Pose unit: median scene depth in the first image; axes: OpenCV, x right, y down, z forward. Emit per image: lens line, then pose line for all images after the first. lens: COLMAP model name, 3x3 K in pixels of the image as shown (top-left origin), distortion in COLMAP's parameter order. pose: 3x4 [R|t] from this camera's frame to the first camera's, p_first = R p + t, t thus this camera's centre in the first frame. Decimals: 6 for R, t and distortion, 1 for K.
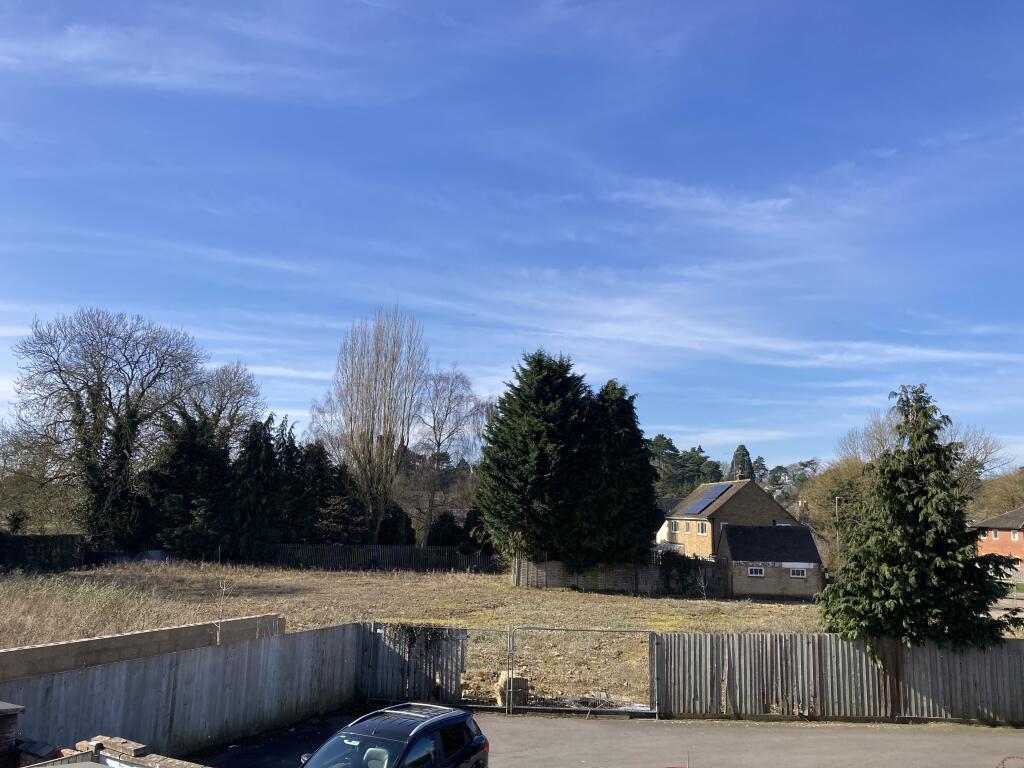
lens RADIAL K [[825.7, 0, 519.6], [0, 825.7, 383.7], [0, 0, 1]] dist [-0.011734, -0.012850]
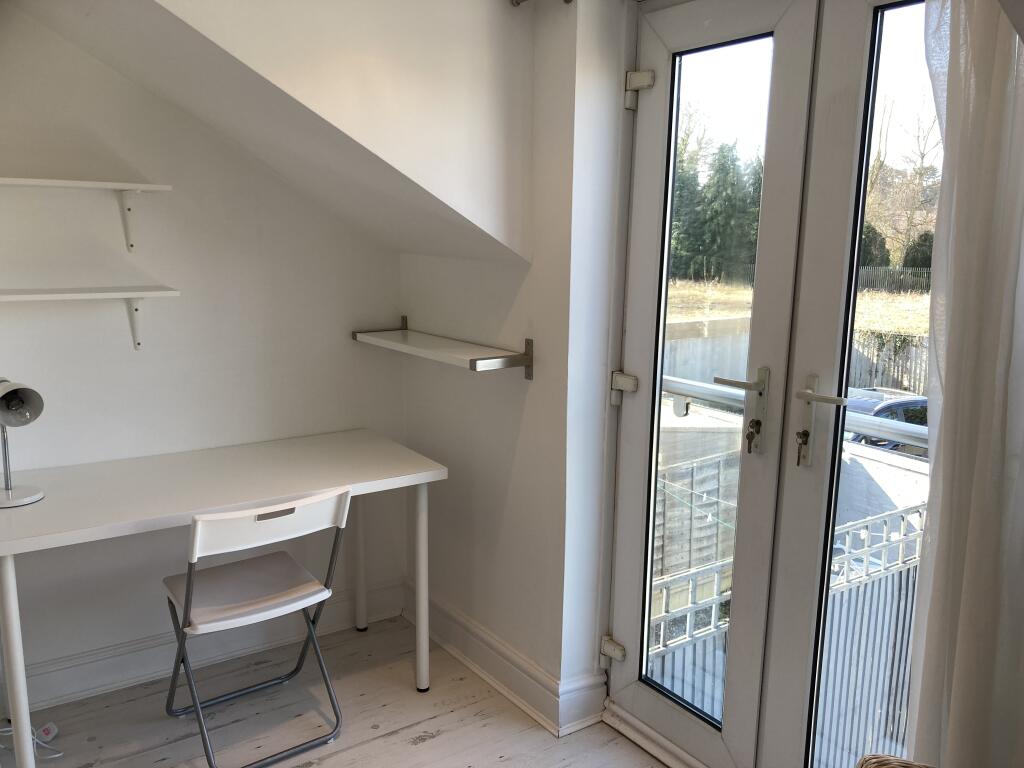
lens RADIAL K [[825.7, 0, 519.6], [0, 825.7, 383.7], [0, 0, 1]] dist [-0.011734, -0.012850]
pose [[0.856247, 0.076547, -0.510864, 0.004607], [0.093999, 0.949360, 0.299800, -0.000941], [0.507943, -0.304723, 0.805691, -0.029439]]
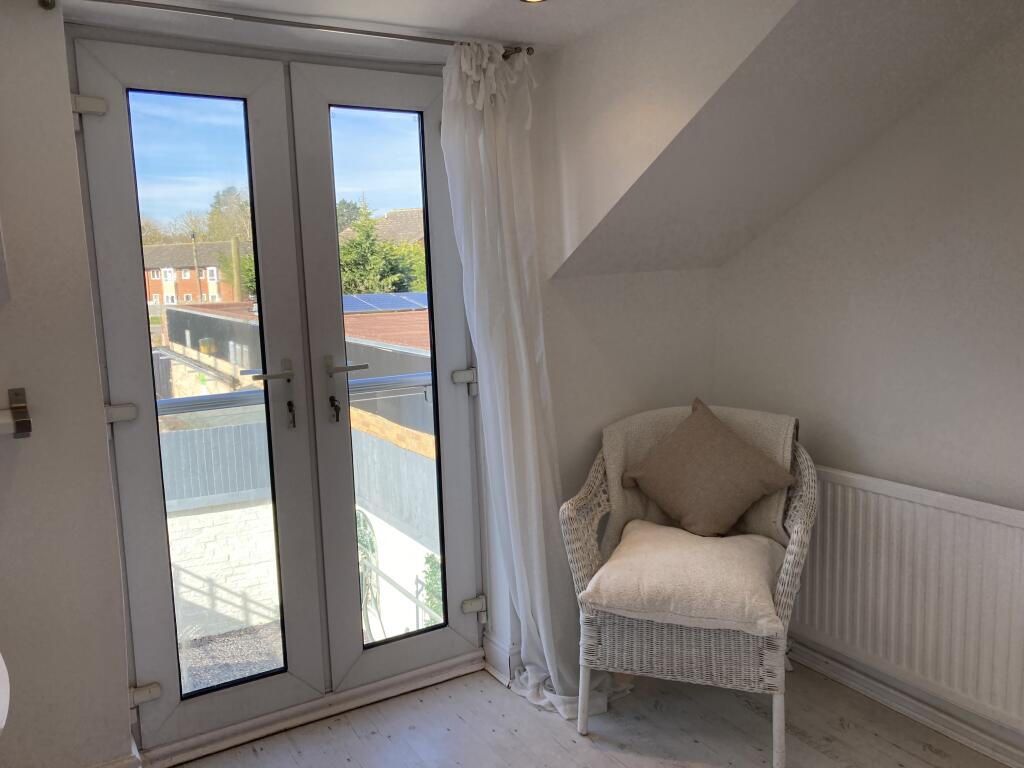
lens RADIAL K [[825.7, 0, 519.6], [0, 825.7, 383.7], [0, 0, 1]] dist [-0.011734, -0.012850]
pose [[0.576455, -0.154280, 0.802432, -0.257967], [-0.088072, 0.964563, 0.248721, -0.002255], [-0.812369, -0.214048, 0.542439, -0.037714]]
